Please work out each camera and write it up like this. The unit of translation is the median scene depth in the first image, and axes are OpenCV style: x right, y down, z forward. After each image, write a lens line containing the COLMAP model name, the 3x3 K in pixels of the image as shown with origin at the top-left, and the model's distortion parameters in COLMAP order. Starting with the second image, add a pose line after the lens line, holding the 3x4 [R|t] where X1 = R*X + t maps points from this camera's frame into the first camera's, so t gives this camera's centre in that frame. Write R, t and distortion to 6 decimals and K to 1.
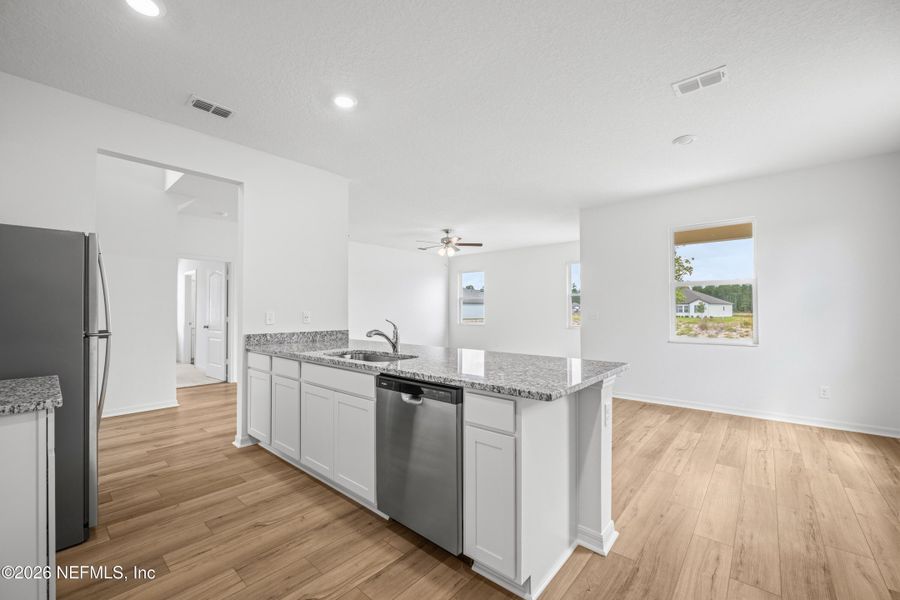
lens RADIAL K [[370.1, 0, 445.1], [0, 370.1, 304.8], [0, 0, 1]] dist [-0.015093, 0.001277]
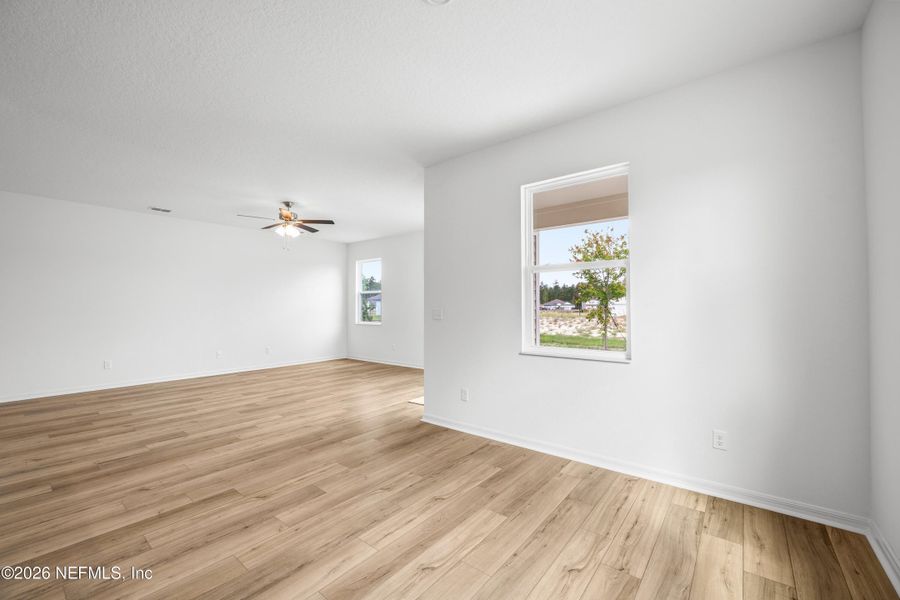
lens RADIAL K [[370.1, 0, 448.4], [0, 370.1, 299.3], [0, 0, 1]] dist [-0.015093, 0.001277]
pose [[0.999204, -0.000513, 0.039895, 0.676058], [0.000699, 0.999989, -0.004650, 0.005440], [-0.039893, 0.004674, 0.999193, 0.480493]]
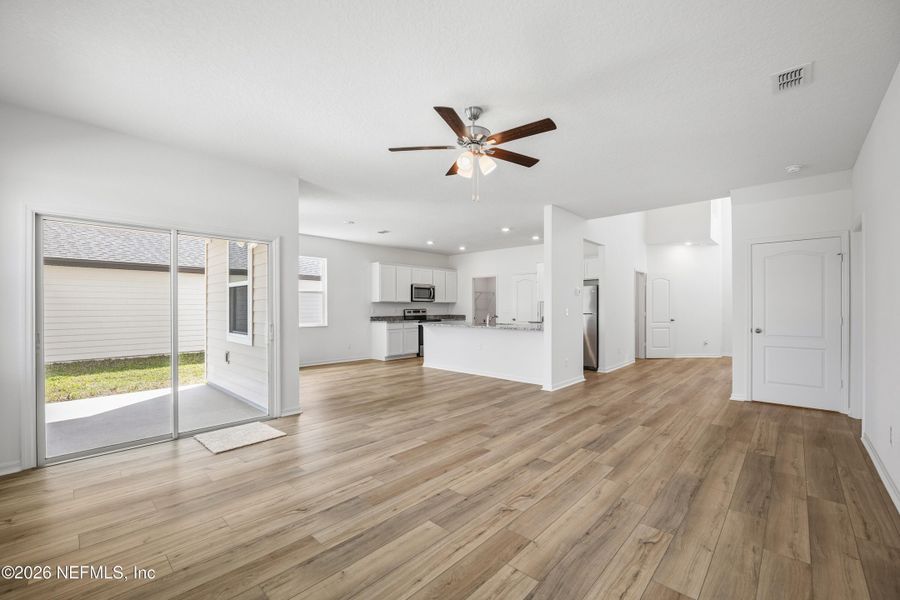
lens RADIAL K [[370.1, 0, 452.0], [0, 370.1, 303.4], [0, 0, 1]] dist [-0.015093, 0.001277]
pose [[-0.999561, 0.002735, 0.029497, 0.032571], [0.002000, 0.999687, -0.024928, 0.044662], [-0.029556, -0.024858, -0.999254, 3.119873]]
